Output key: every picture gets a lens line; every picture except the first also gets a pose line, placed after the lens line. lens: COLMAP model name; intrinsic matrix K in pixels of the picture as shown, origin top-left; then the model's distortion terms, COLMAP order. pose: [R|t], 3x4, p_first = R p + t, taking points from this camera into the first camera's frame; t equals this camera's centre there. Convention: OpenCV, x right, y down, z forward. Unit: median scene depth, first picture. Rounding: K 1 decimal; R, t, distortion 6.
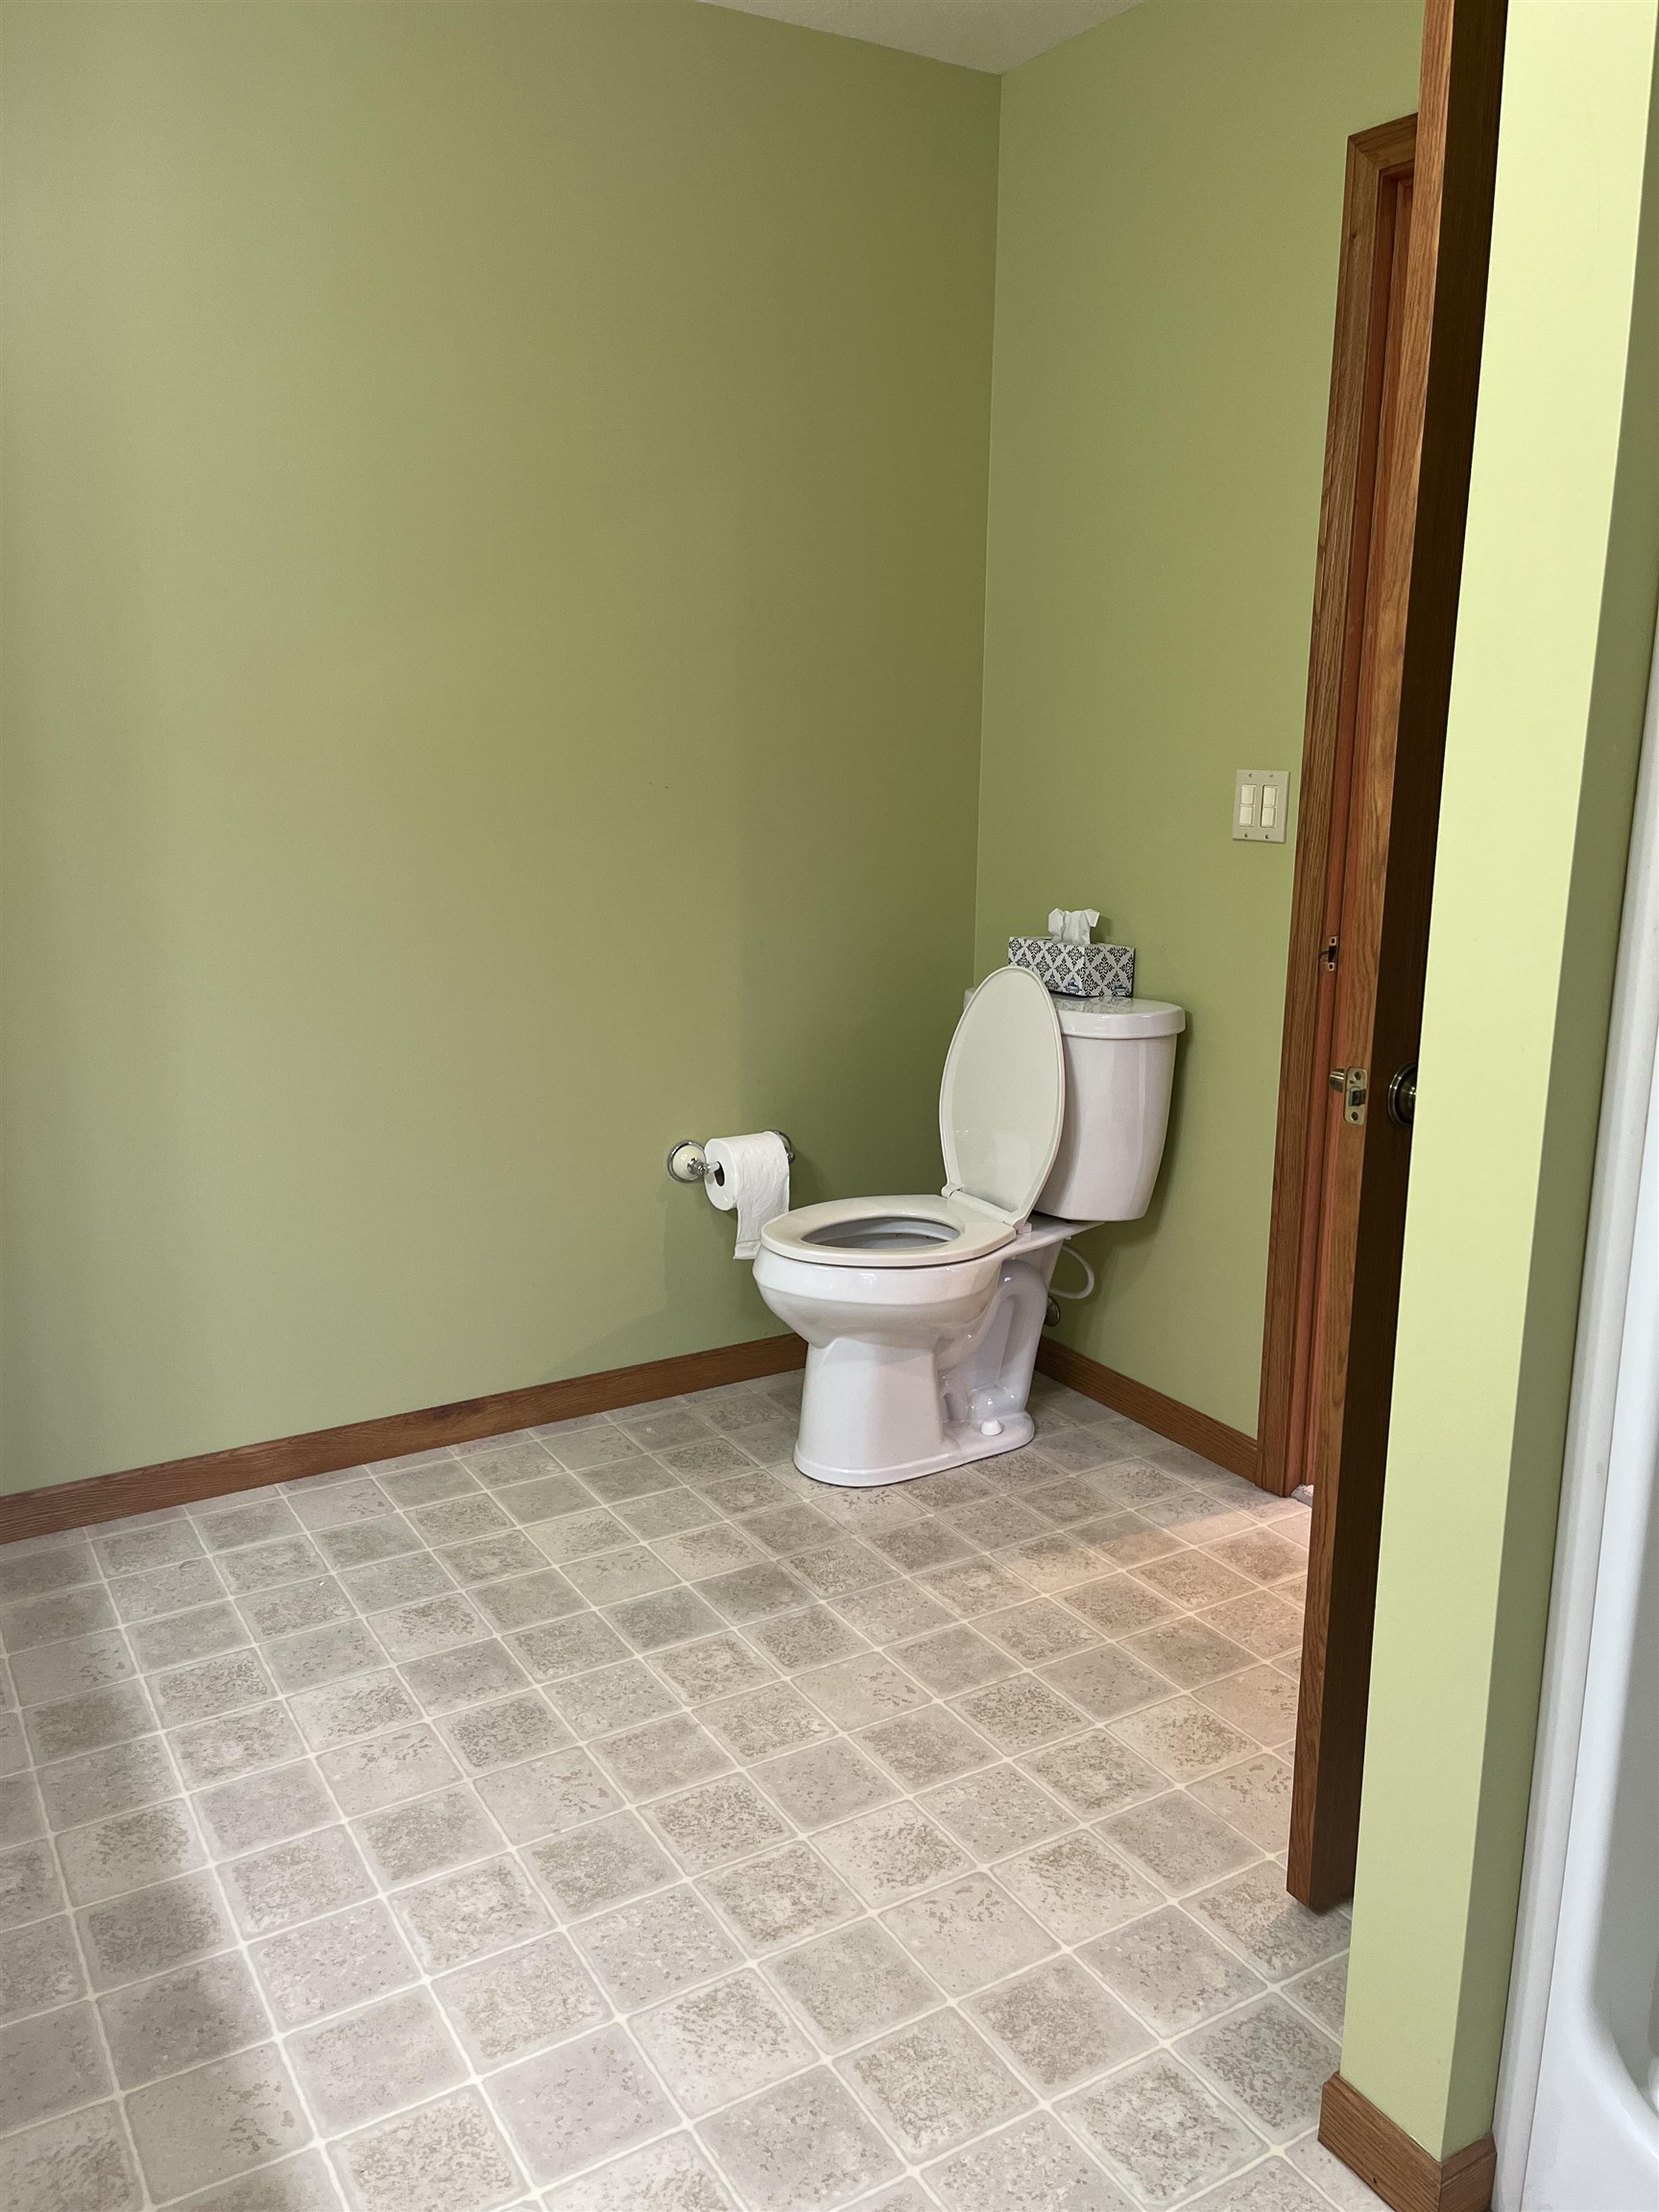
lens RADIAL K [[1675.6, 0, 827.9], [0, 1675.6, 1103.7], [0, 0, 1]] dist [-0.009188, -0.006248]
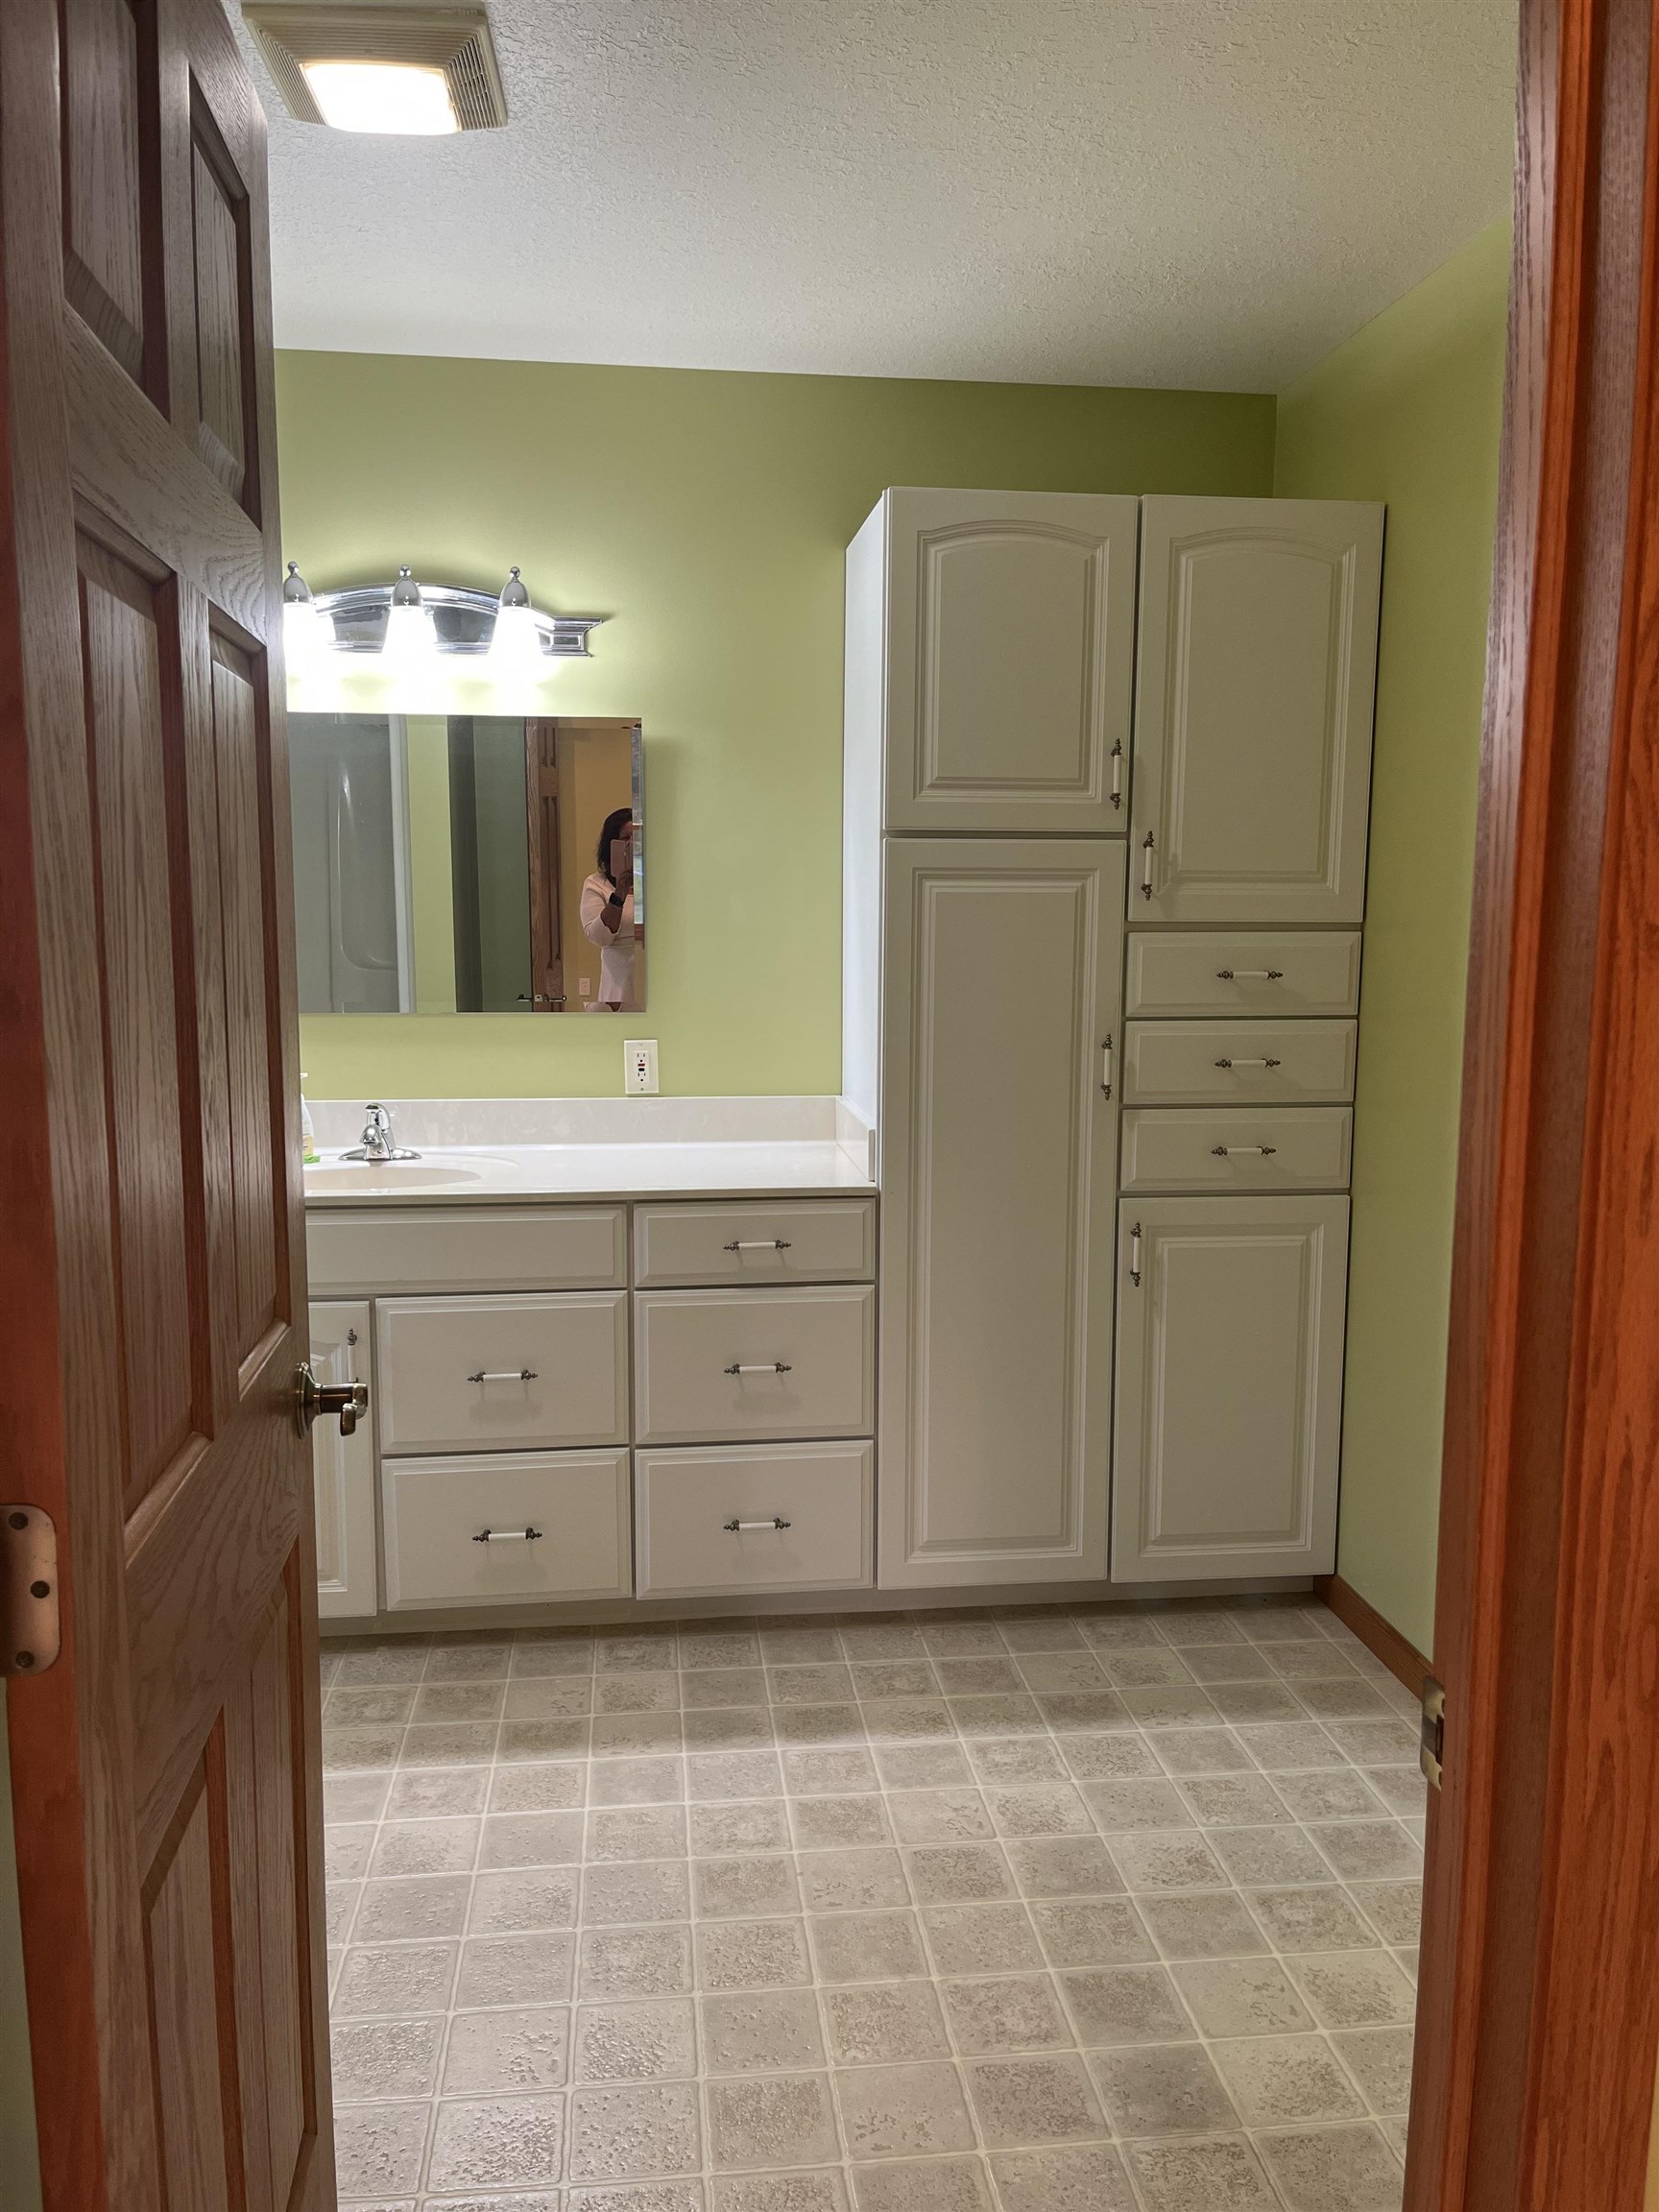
lens RADIAL K [[1675.6, 0, 828.0], [0, 1675.6, 1105.5], [0, 0, 1]] dist [-0.009188, -0.006248]
pose [[-0.420379, 0.095407, -0.902319, 0.747529], [-0.213492, 0.956136, 0.200560, -0.289571], [0.881874, 0.276949, -0.381571, 1.162854]]
